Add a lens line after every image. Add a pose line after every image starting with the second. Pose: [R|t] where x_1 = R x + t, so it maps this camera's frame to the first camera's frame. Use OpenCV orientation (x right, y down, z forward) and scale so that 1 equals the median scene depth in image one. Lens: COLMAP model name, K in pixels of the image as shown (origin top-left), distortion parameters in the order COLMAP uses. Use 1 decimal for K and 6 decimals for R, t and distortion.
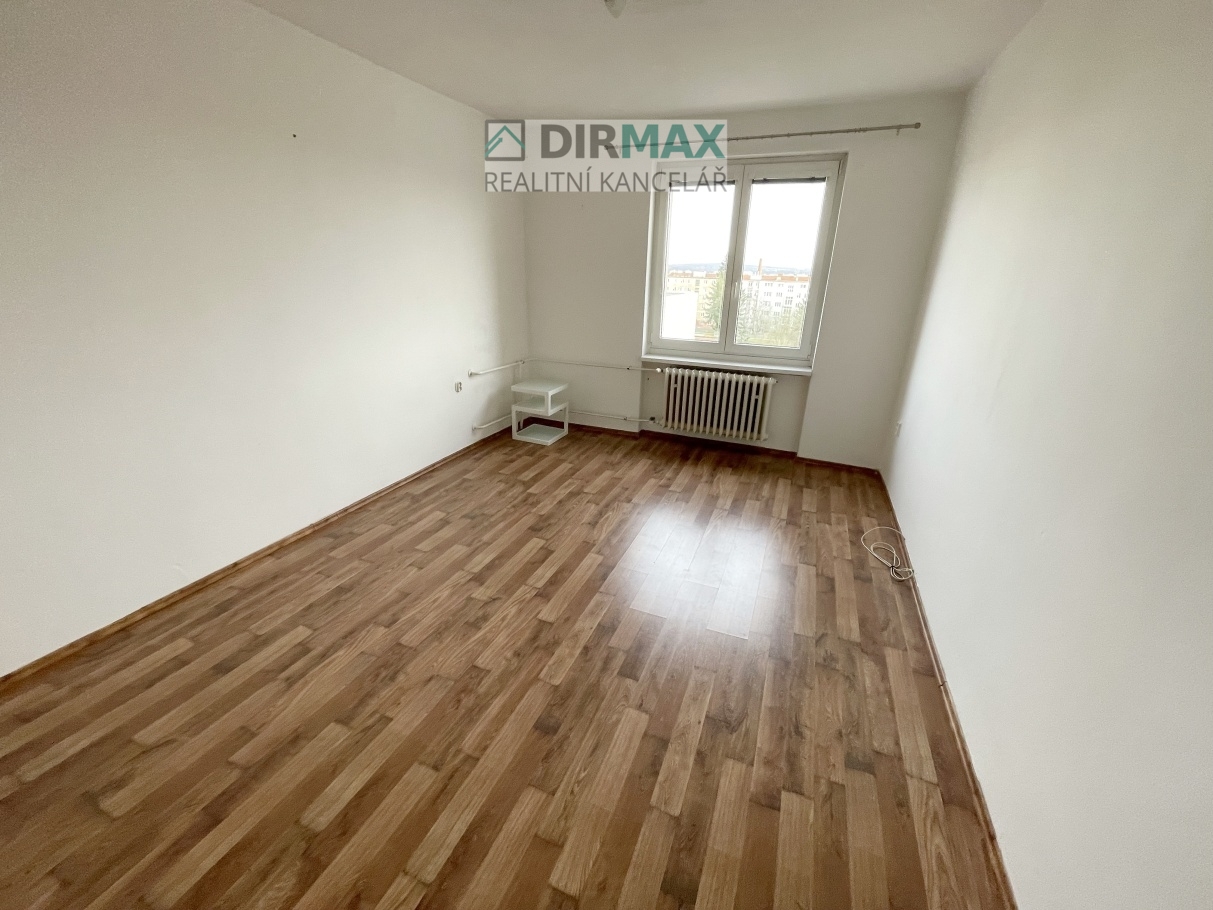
lens RADIAL K [[487.6, 0, 606.7], [0, 487.6, 452.6], [0, 0, 1]] dist [-0.003013, -0.000693]
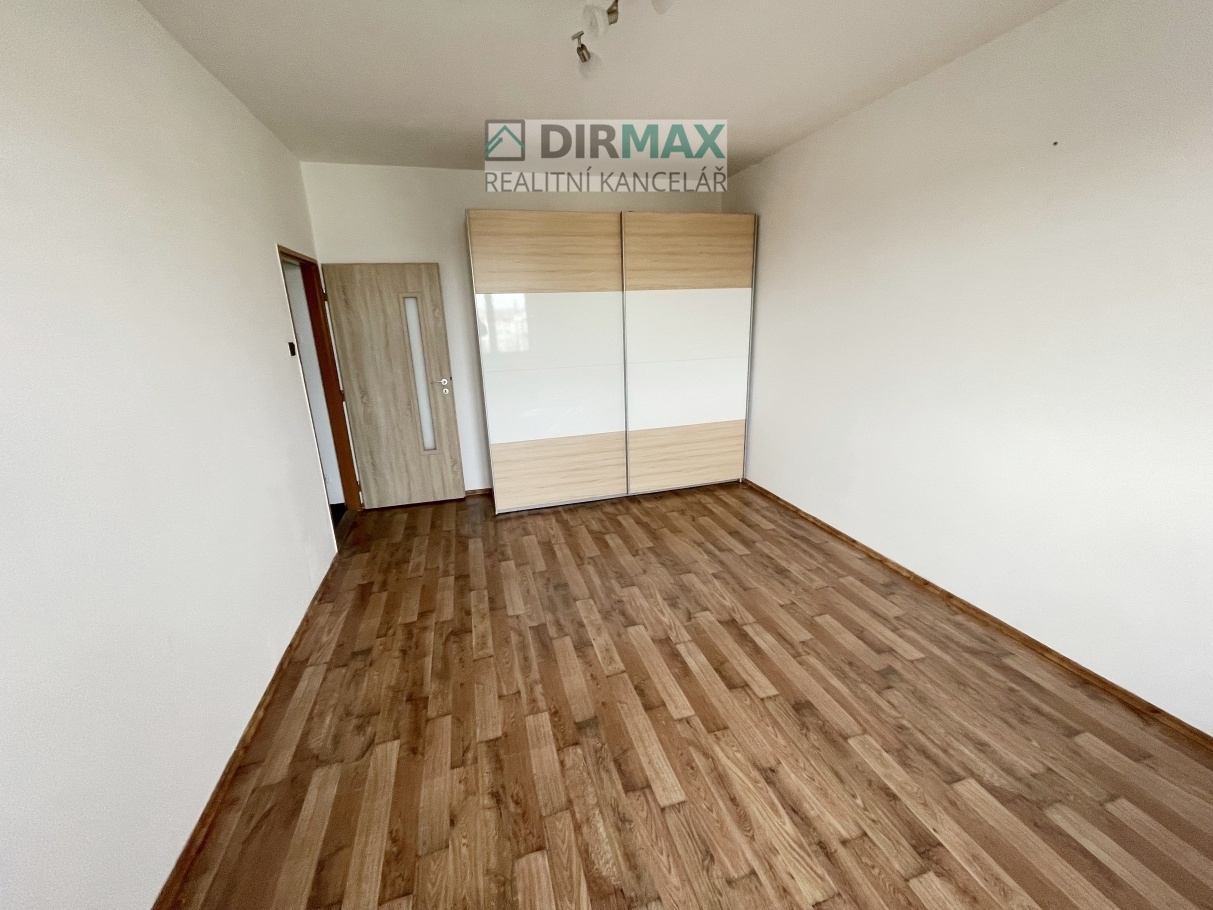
lens RADIAL K [[487.6, 0, 606.7], [0, 487.6, 452.6], [0, 0, 1]] dist [-0.003013, -0.000693]
pose [[-0.782588, 0.171042, -0.598582, 0.531334], [-0.208198, 0.834243, 0.510580, -0.550866], [0.586693, 0.524197, -0.617258, 1.491931]]
